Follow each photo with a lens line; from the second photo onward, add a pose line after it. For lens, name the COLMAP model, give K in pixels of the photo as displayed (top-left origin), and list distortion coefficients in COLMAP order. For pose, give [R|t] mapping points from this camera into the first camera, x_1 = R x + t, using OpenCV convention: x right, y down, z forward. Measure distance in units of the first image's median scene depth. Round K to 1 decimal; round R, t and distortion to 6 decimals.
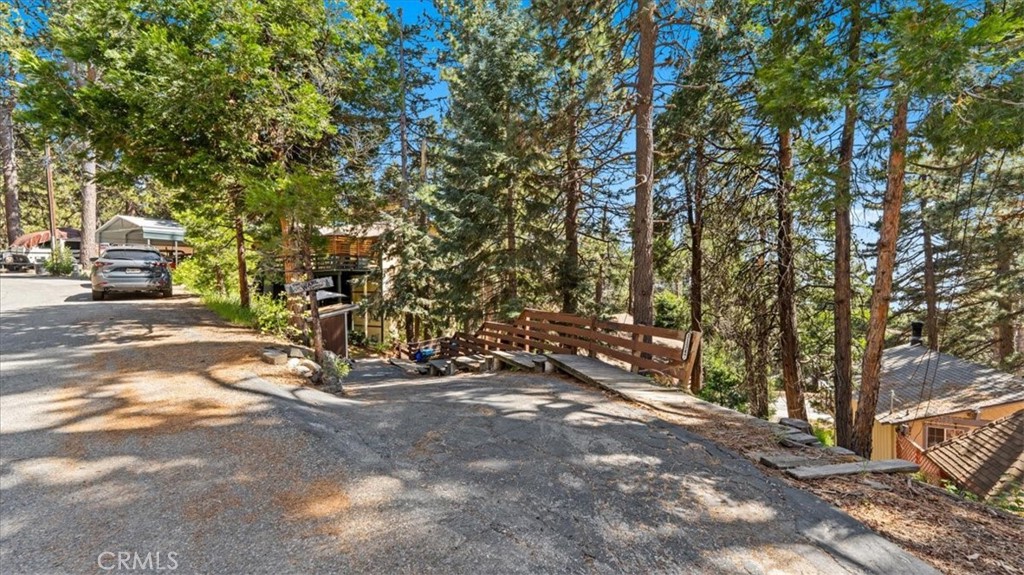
lens RADIAL K [[415.8, 0, 512.3], [0, 415.8, 288.7], [0, 0, 1]] dist [-0.001462, -0.000062]
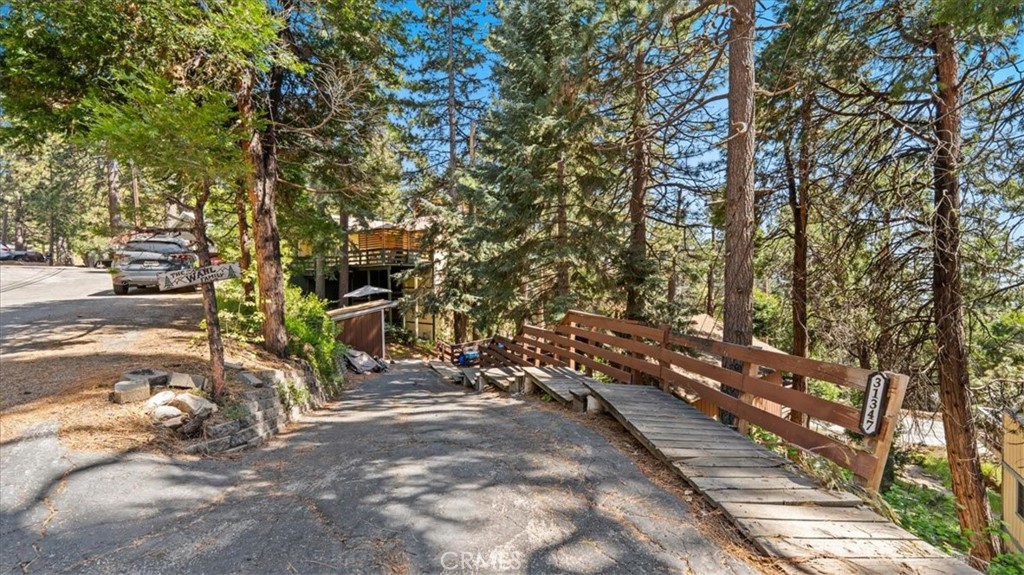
lens RADIAL K [[415.8, 0, 511.4], [0, 415.8, 286.8], [0, 0, 1]] dist [-0.001462, -0.000062]
pose [[0.986925, 0.004478, -0.161121, 0.025584], [-0.003806, 0.999983, 0.004477, 0.001423], [0.161138, -0.003805, 0.986925, 0.135310]]
